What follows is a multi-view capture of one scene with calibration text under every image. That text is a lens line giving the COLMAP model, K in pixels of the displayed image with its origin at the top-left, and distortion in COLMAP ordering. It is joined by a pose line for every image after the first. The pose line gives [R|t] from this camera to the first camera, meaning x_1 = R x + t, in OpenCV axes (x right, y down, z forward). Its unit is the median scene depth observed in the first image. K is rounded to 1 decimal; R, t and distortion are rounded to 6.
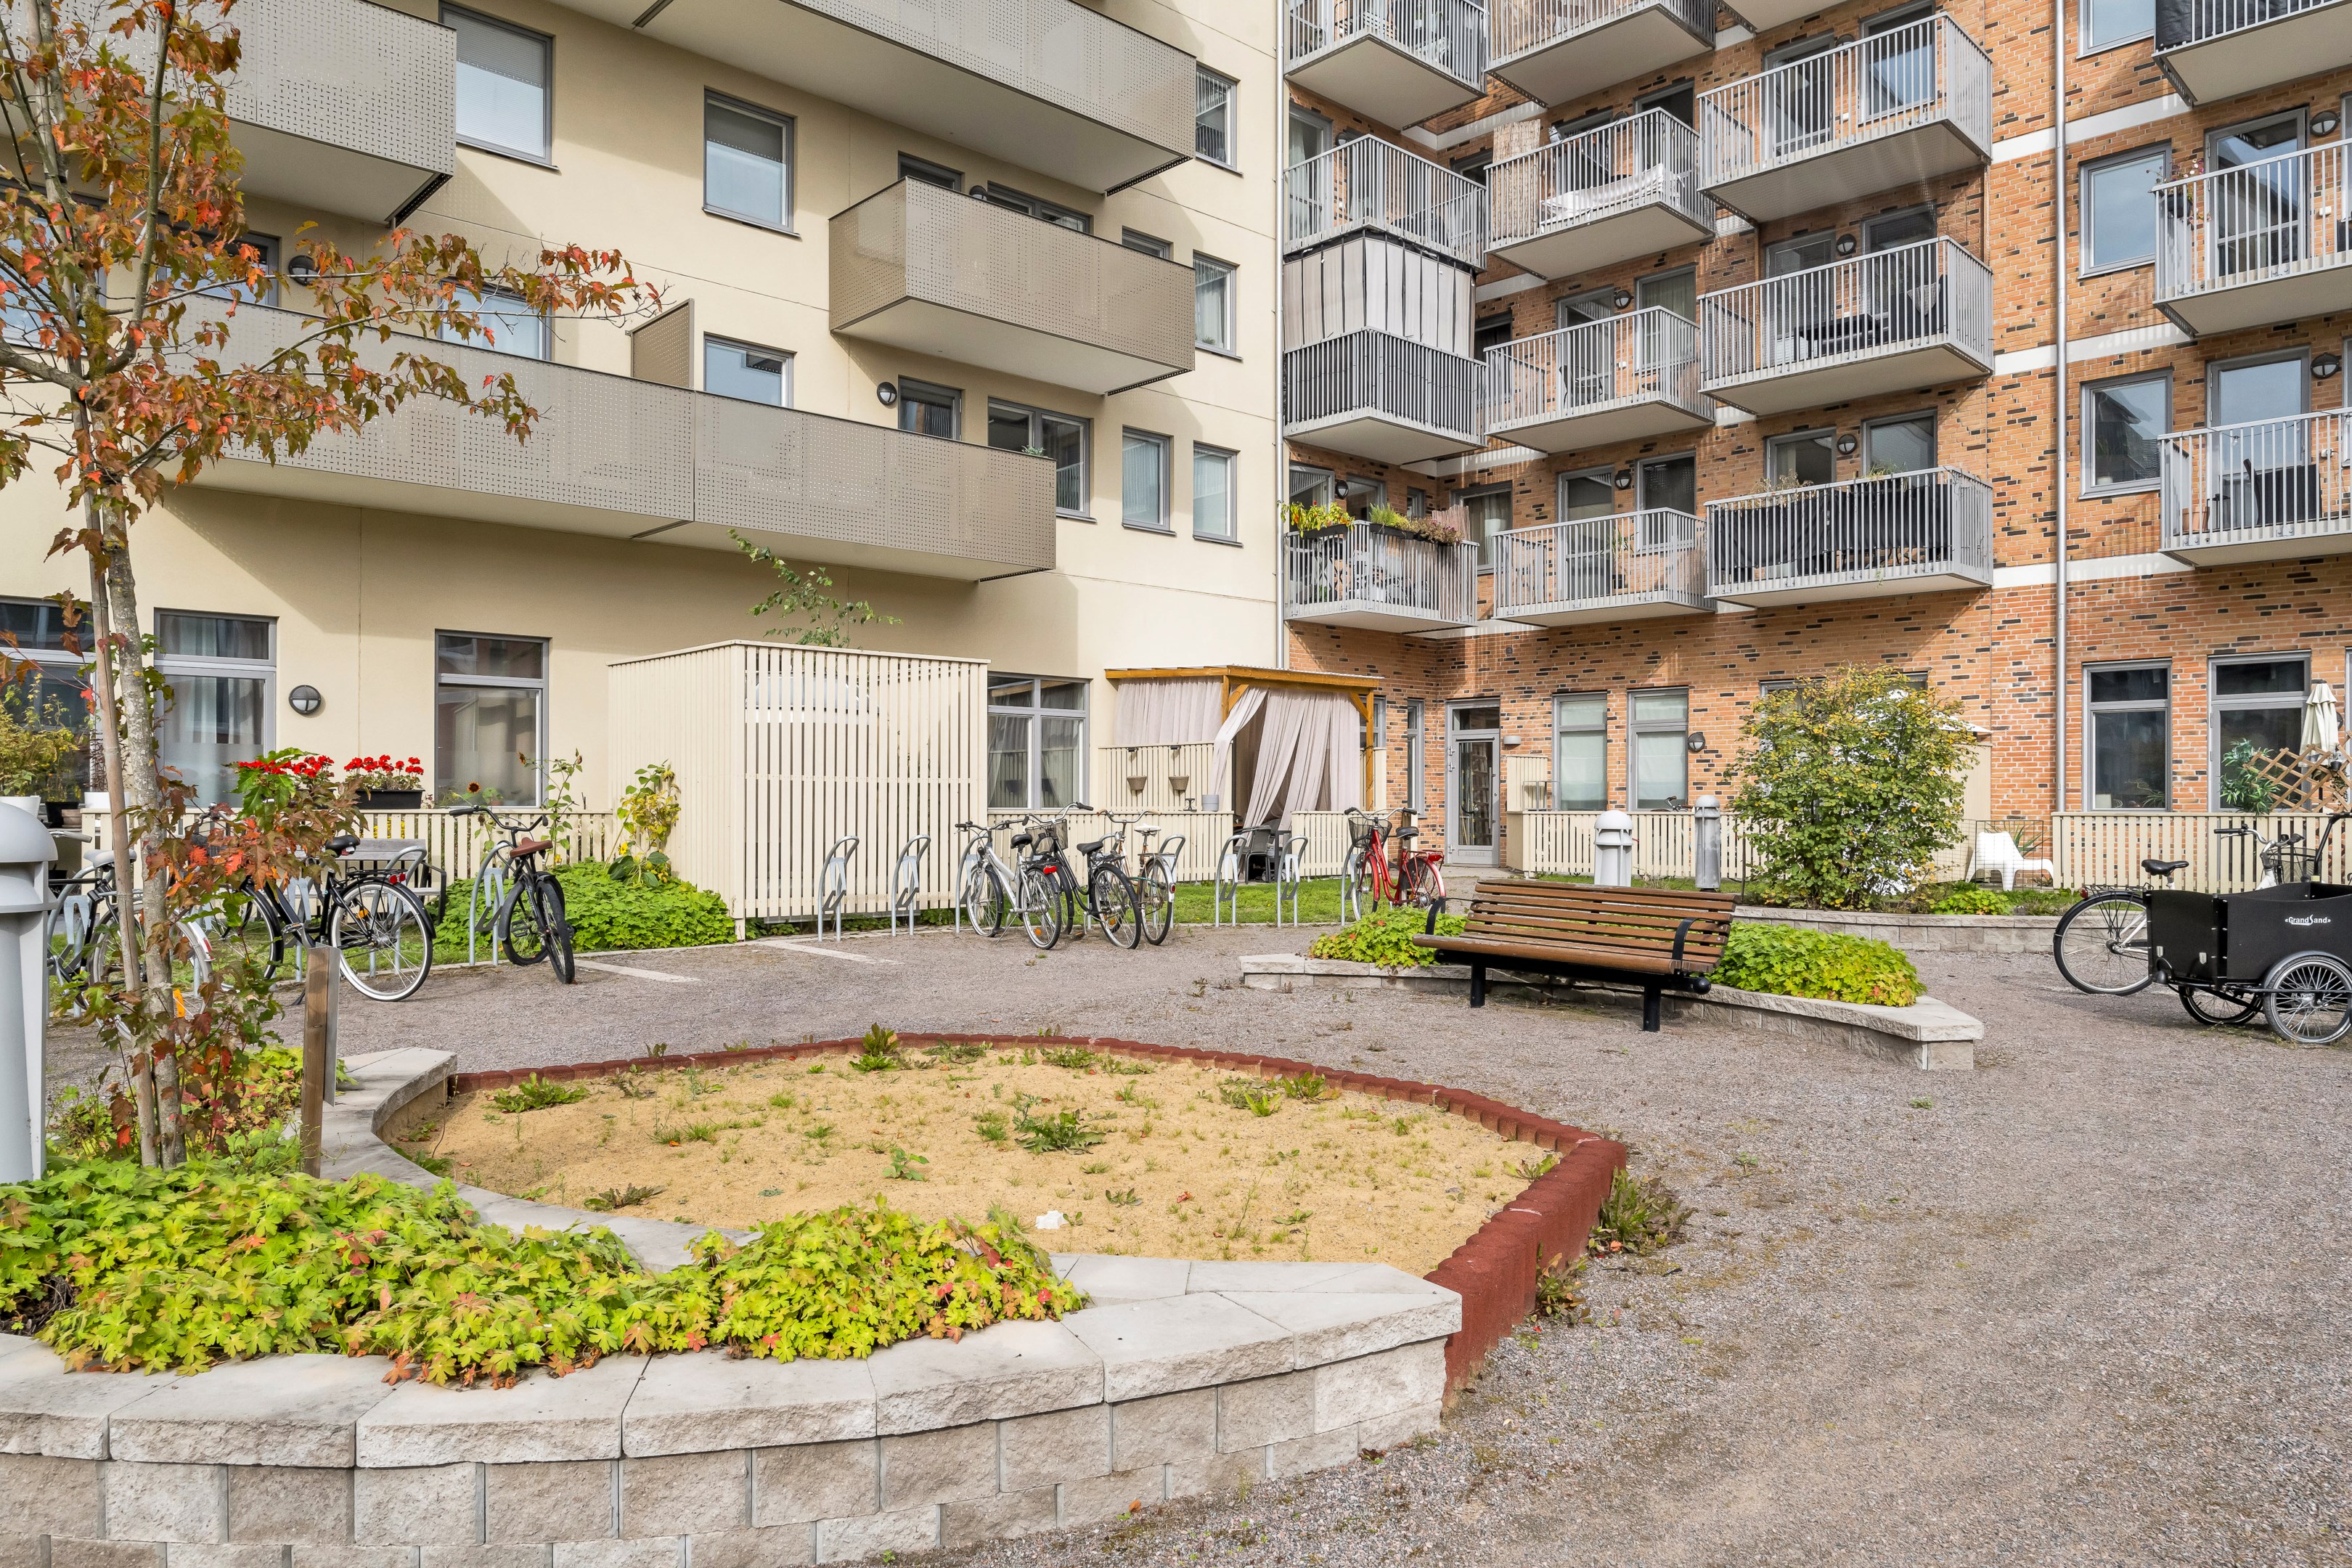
lens RADIAL K [[1541.8, 0, 1175.3], [0, 1541.8, 806.7], [0, 0, 1]] dist [-0.003120, 0.001200]
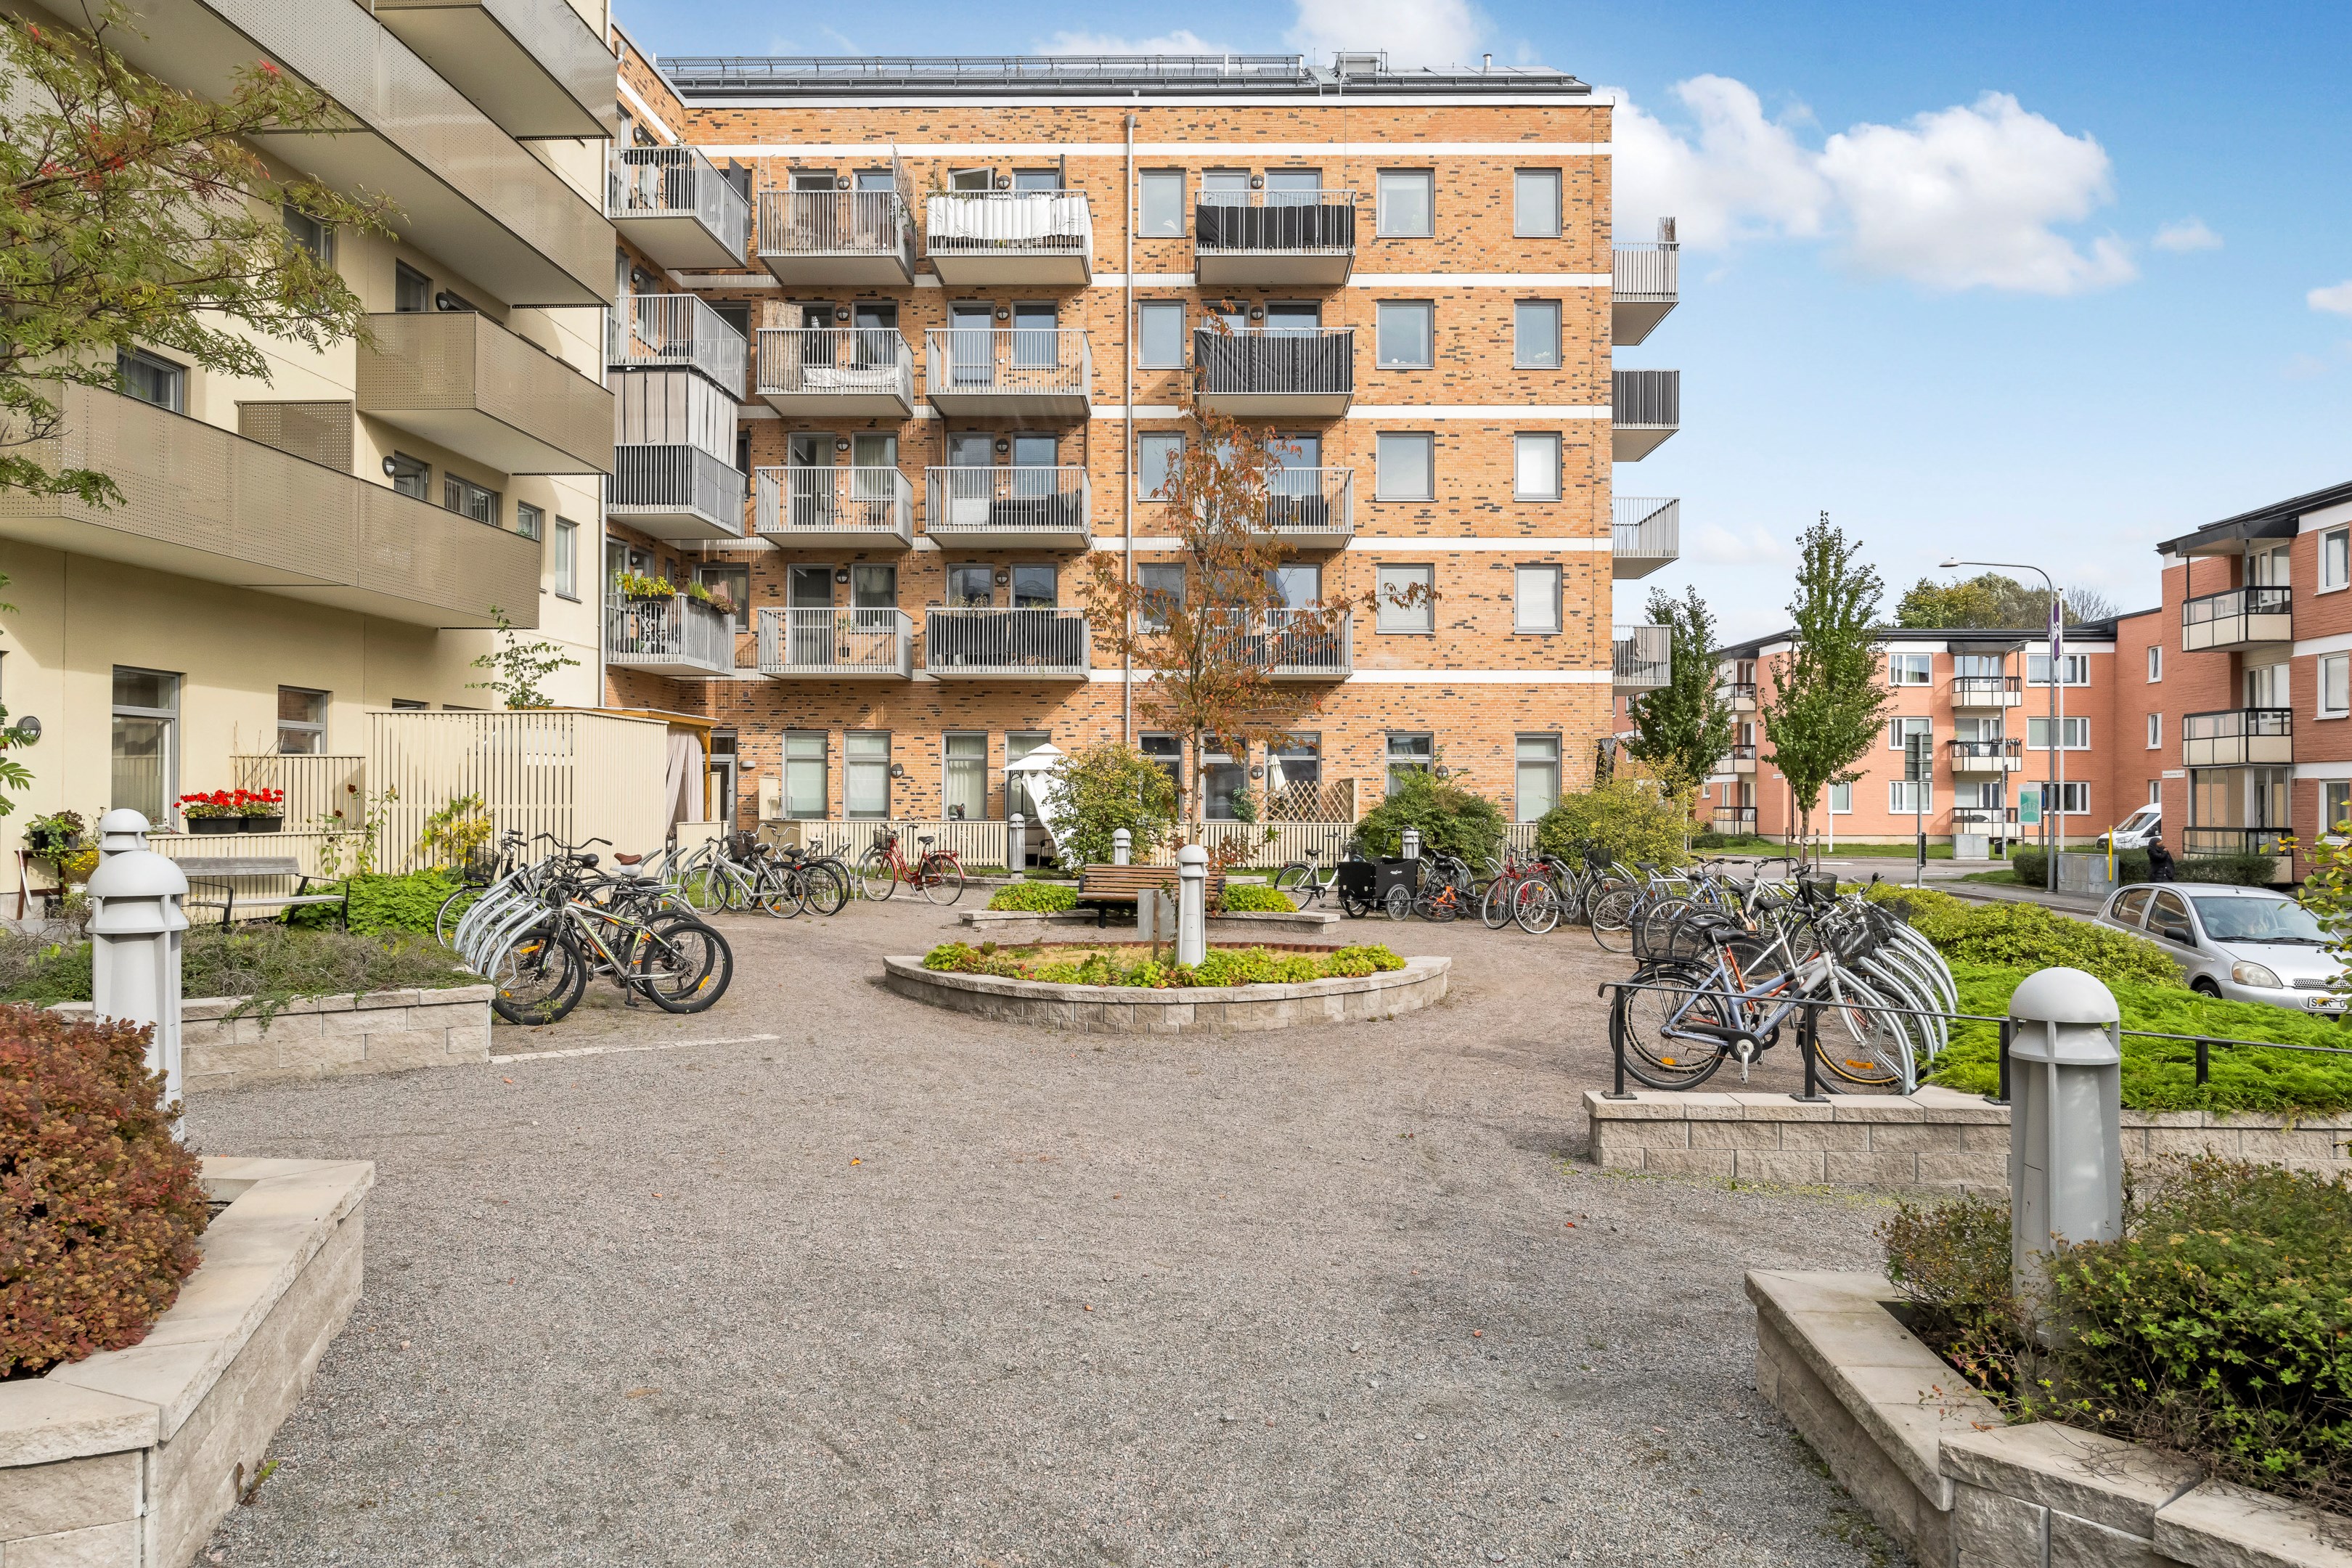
lens RADIAL K [[1625.5, 0, 1182.5], [0, 1625.5, 809.9], [0, 0, 1]] dist [-0.010041, 0.001184]
pose [[0.714466, -0.000278, 0.699670, -0.525046], [-0.005275, 0.999969, 0.005784, -0.016085], [-0.699650, -0.007823, 0.714443, -0.252088]]
